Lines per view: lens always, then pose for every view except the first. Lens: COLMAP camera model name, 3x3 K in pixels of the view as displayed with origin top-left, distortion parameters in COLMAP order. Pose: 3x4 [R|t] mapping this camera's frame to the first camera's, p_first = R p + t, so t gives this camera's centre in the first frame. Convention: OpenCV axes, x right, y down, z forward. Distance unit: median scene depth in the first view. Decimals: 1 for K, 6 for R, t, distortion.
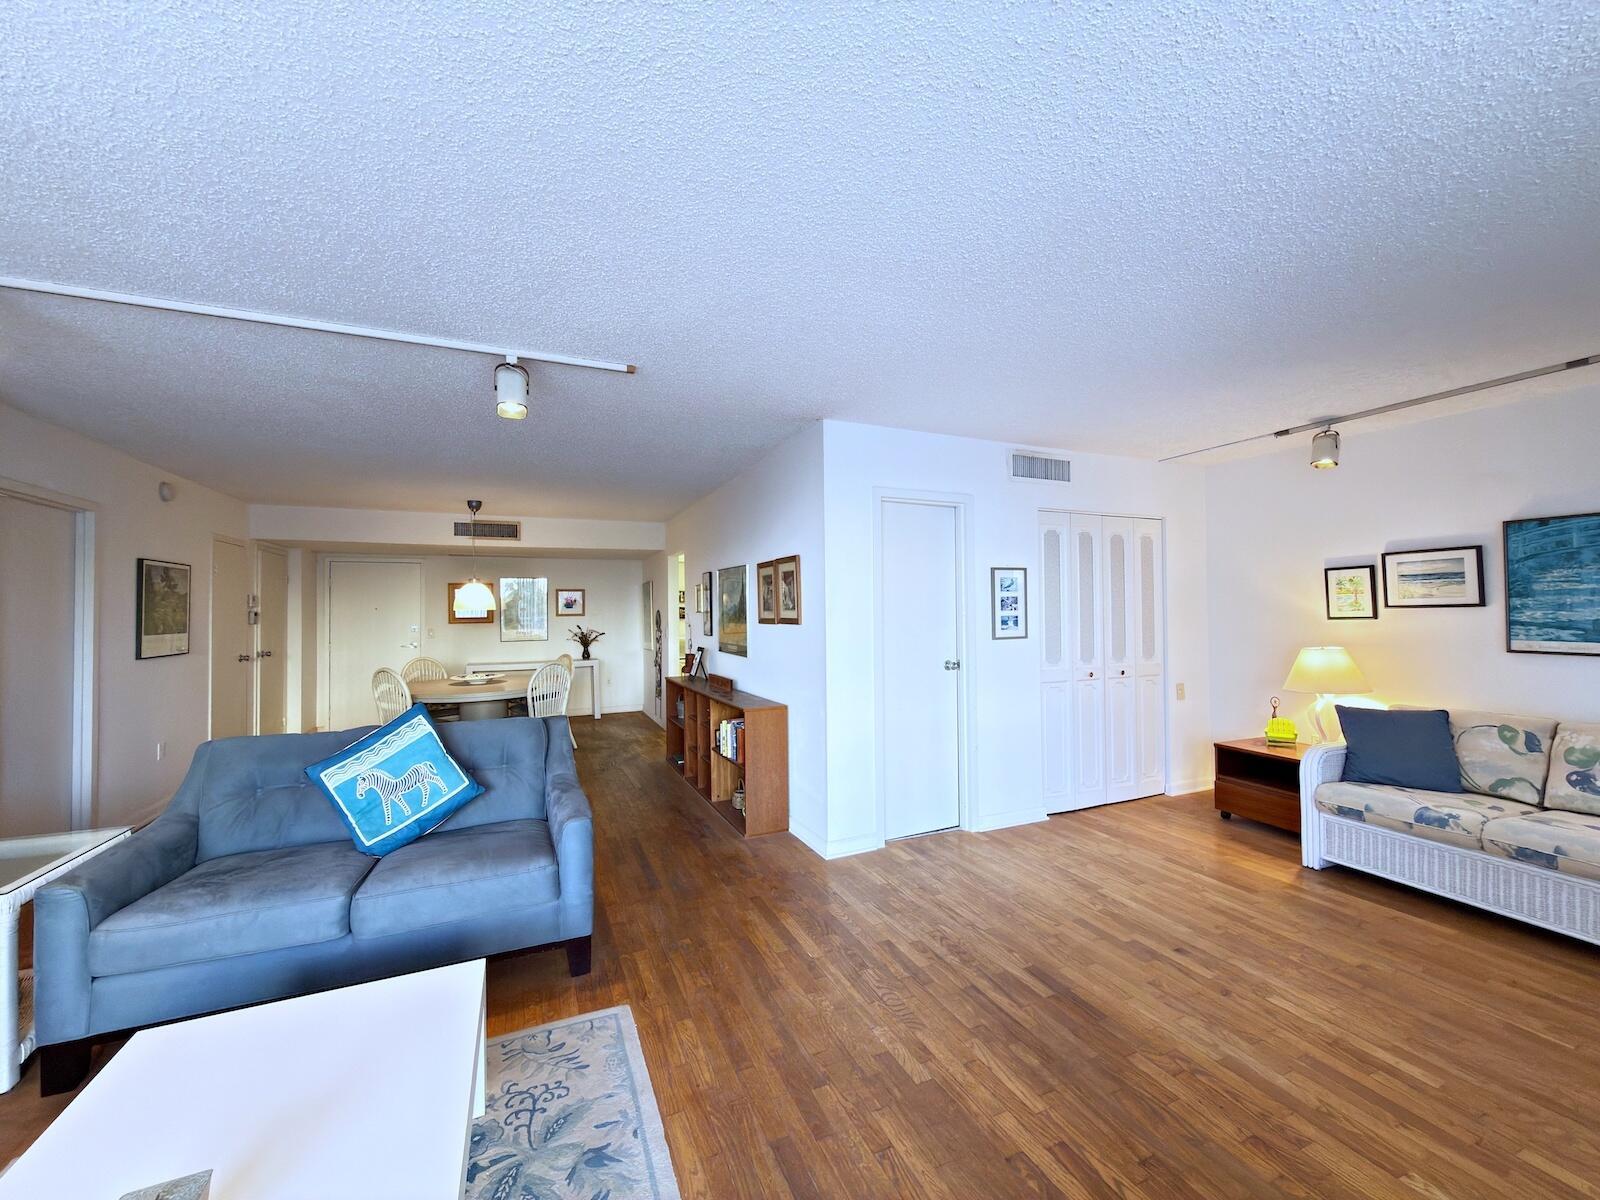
lens RADIAL K [[634.9, 0, 802.9], [0, 634.9, 600.3], [0, 0, 1]] dist [-0.000042, -0.000065]
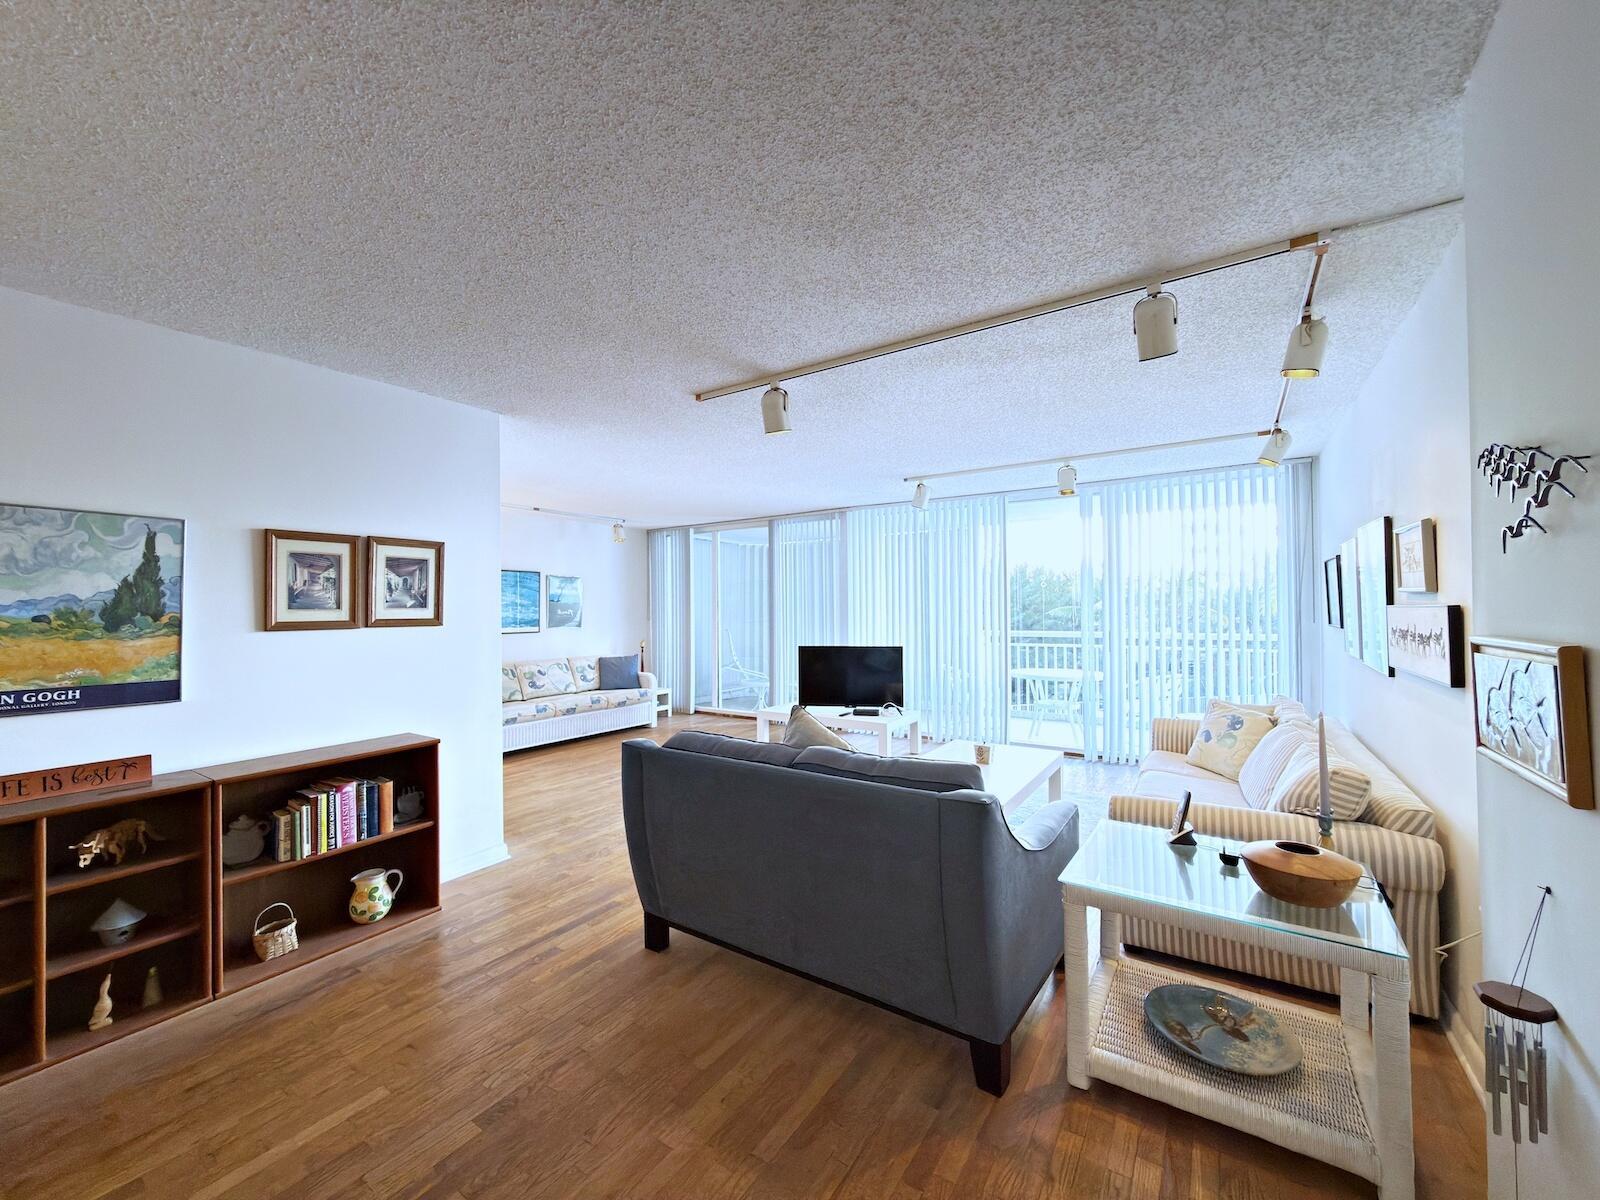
lens RADIAL K [[634.9, 0, 802.9], [0, 634.9, 600.3], [0, 0, 1]] dist [-0.000042, -0.000065]
pose [[-0.537303, 0.024945, 0.843021, -1.109556], [0.000246, 0.999567, -0.029420, 0.032898], [-0.843390, -0.015600, -0.537076, 1.203752]]
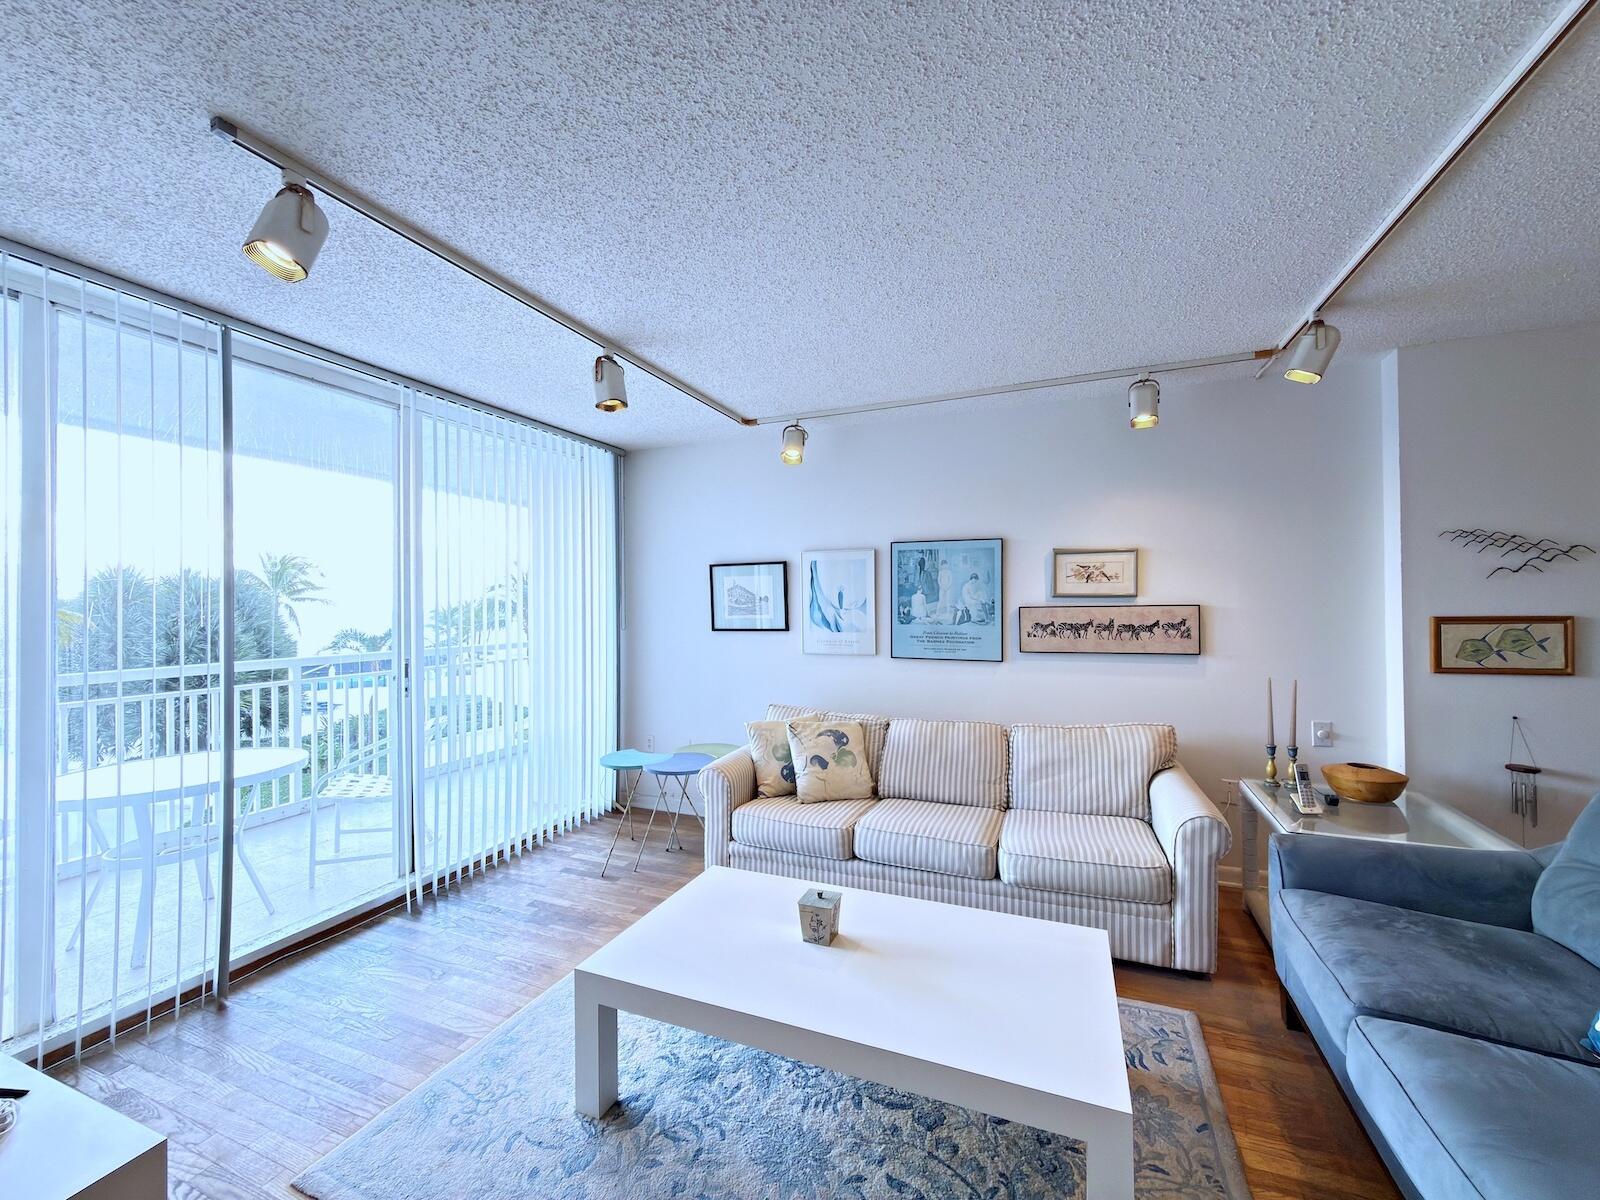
lens RADIAL K [[636.4, 0, 802.8], [0, 636.4, 600.6], [0, 0, 1]] dist [-0.000532, 0.000151]
pose [[-0.717734, 0.015126, -0.696153, 0.117230], [0.030810, 0.999475, -0.010048, 0.010036], [0.695635, -0.028661, -0.717823, 0.690819]]
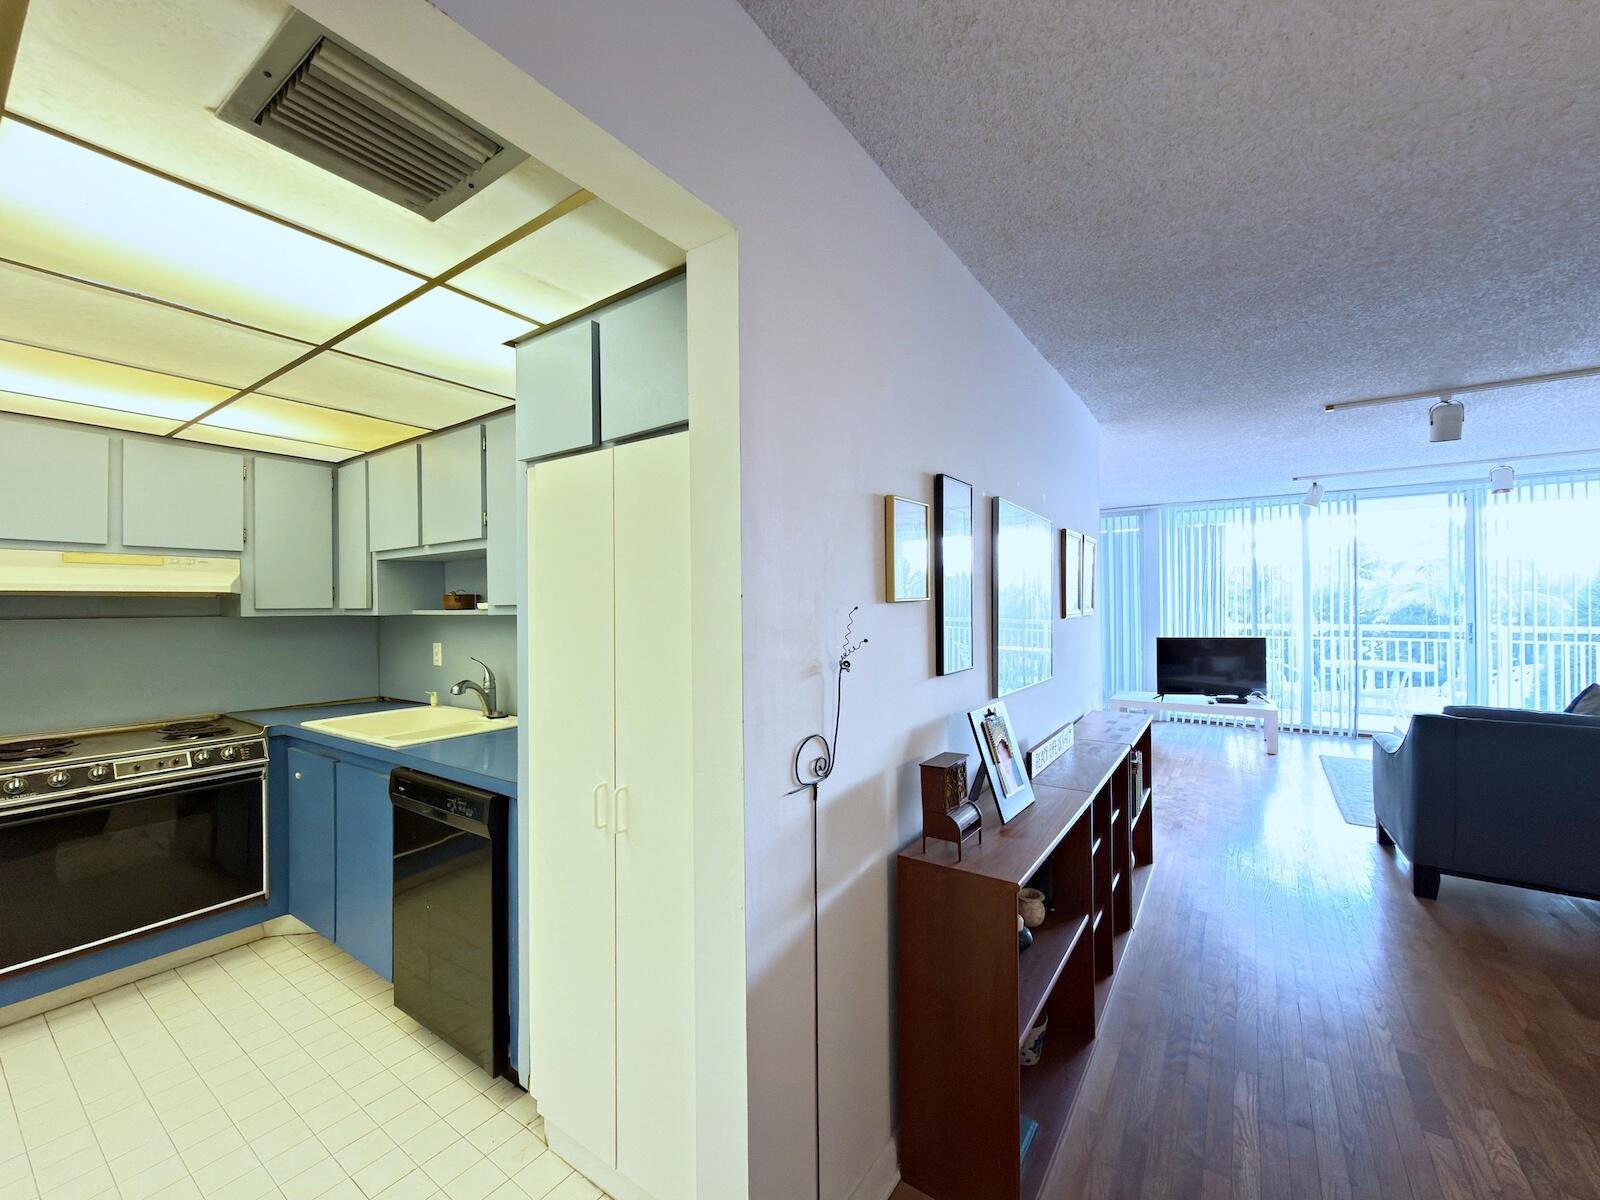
lens RADIAL K [[645.9, 0, 800.0], [0, 645.9, 600.0], [0, 0, 1]] dist [0.000486, 0.000475]
pose [[-0.520708, 0.019252, 0.853518, -0.677179], [-0.000193, 0.999743, -0.022668, 0.042332], [-0.853735, -0.011968, -0.520570, 2.131755]]
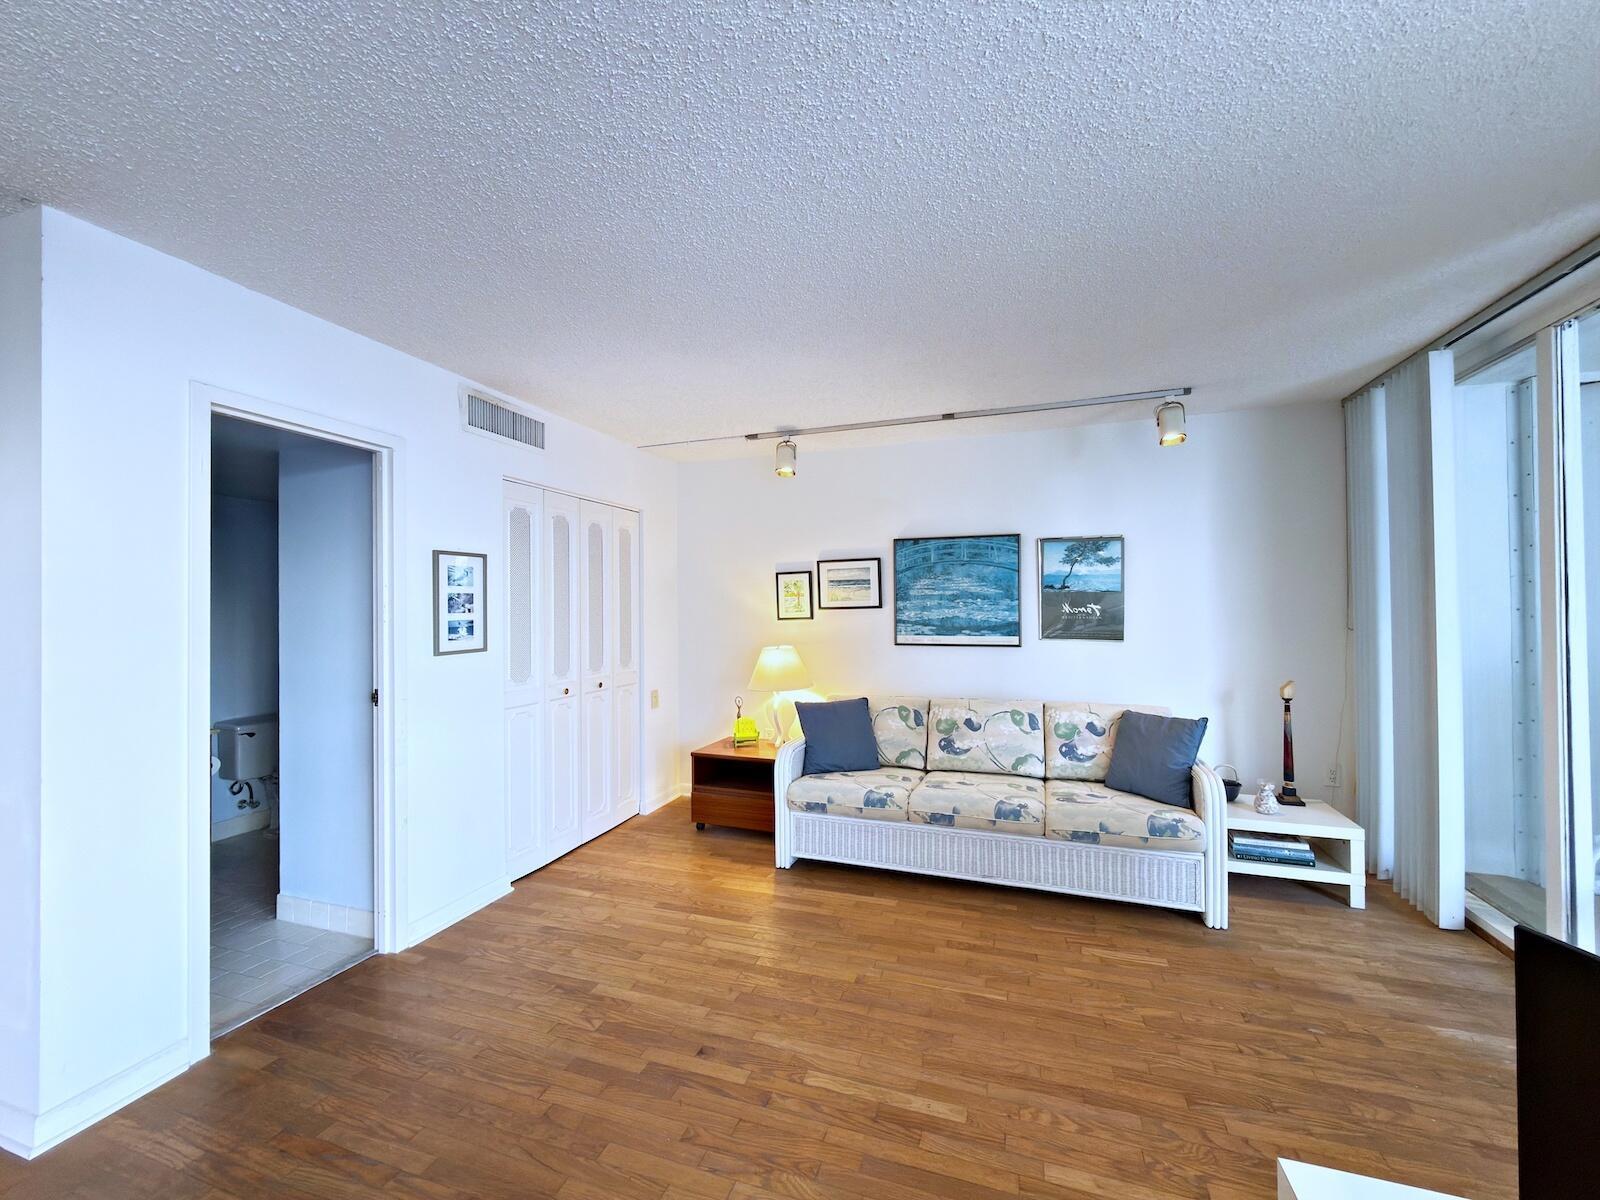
lens RADIAL K [[636.4, 0, 802.8], [0, 636.4, 600.6], [0, 0, 1]] dist [-0.000532, 0.000151]
pose [[0.677265, 0.010518, 0.735664, 0.075911], [-0.008448, 0.999943, -0.006518, 0.004664], [-0.735691, -0.001801, 0.677315, 0.294673]]
